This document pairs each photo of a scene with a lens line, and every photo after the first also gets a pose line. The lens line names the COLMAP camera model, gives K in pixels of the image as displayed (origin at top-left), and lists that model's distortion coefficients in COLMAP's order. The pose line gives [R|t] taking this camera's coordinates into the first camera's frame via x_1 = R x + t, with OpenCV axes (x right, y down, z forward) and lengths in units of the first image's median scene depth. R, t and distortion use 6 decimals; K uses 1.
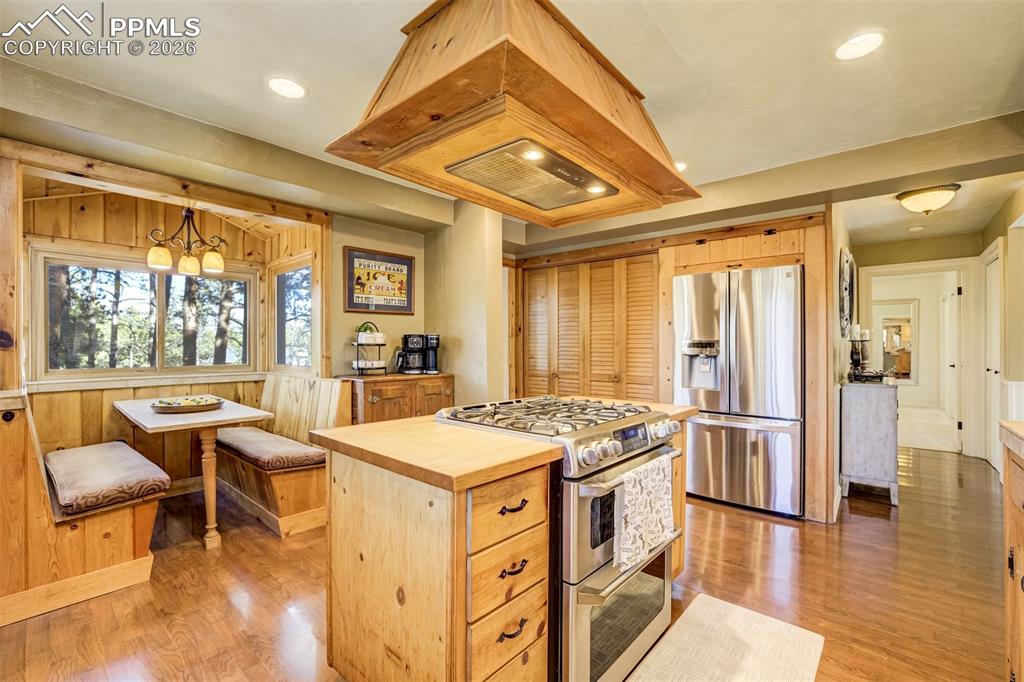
lens RADIAL K [[439.2, 0, 501.7], [0, 439.2, 341.3], [0, 0, 1]] dist [-0.024285, 0.007324]
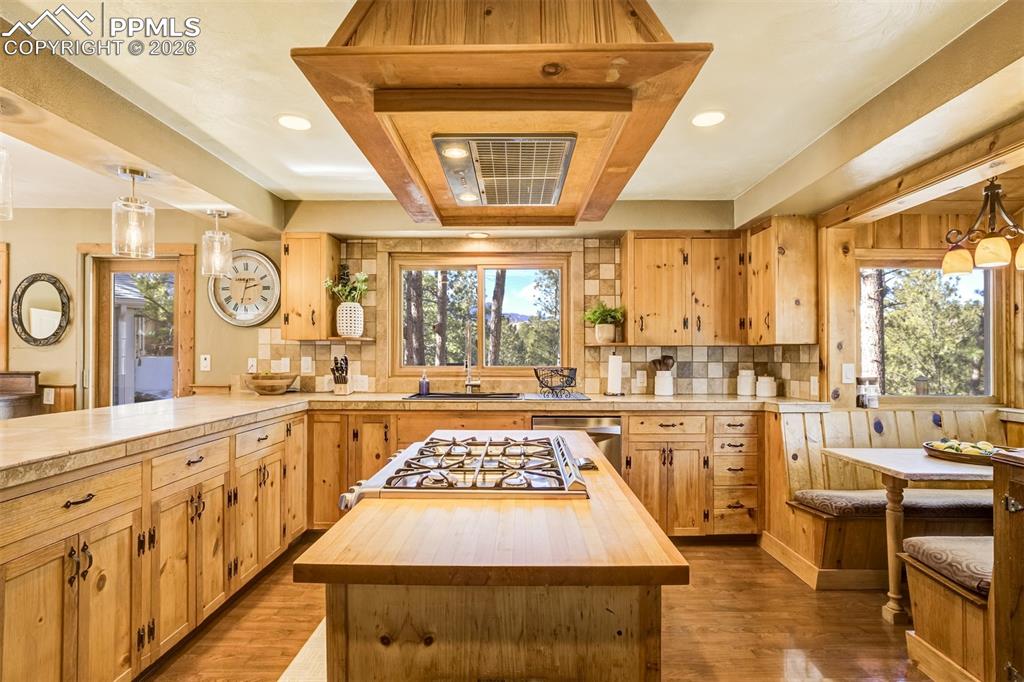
lens RADIAL K [[529.7, 0, 519.6], [0, 529.7, 354.1], [0, 0, 1]] dist [-0.019031, 0.010433]
pose [[-0.747982, -0.004280, -0.663706, 0.395997], [0.002369, 0.999956, -0.009118, -0.012714], [0.663715, -0.008392, -0.747938, 0.973137]]
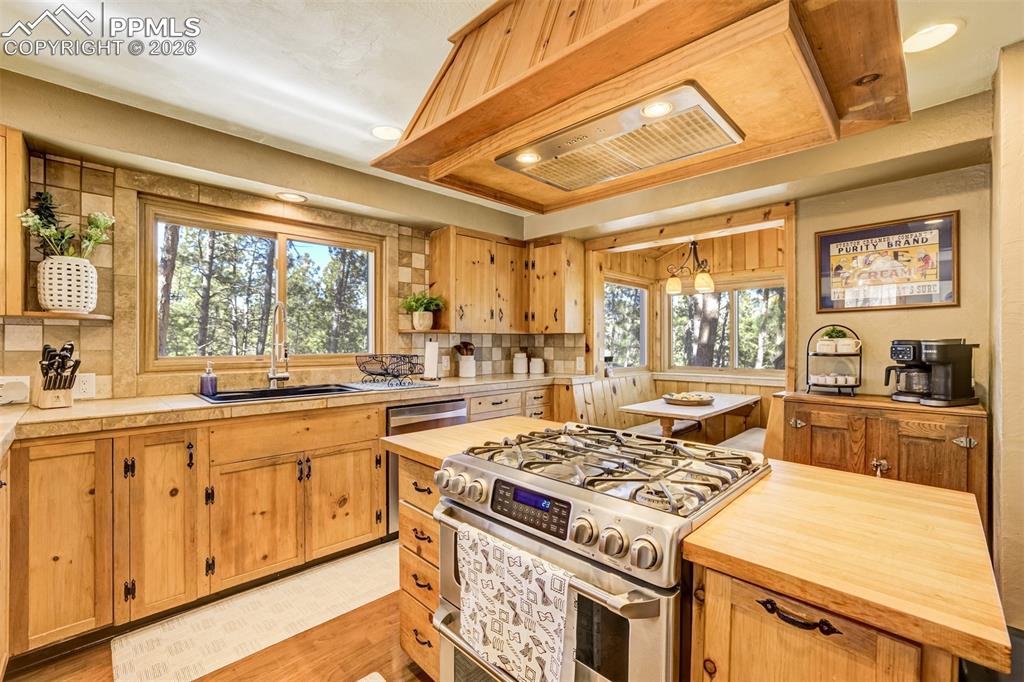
lens RADIAL K [[439.2, 0, 528.5], [0, 439.2, 336.6], [0, 0, 1]] dist [-0.024285, 0.007324]
pose [[-0.035549, -0.012690, -0.999287, 0.471994], [0.007095, 0.999891, -0.012950, -0.017405], [0.999343, -0.007550, -0.035455, 0.490114]]
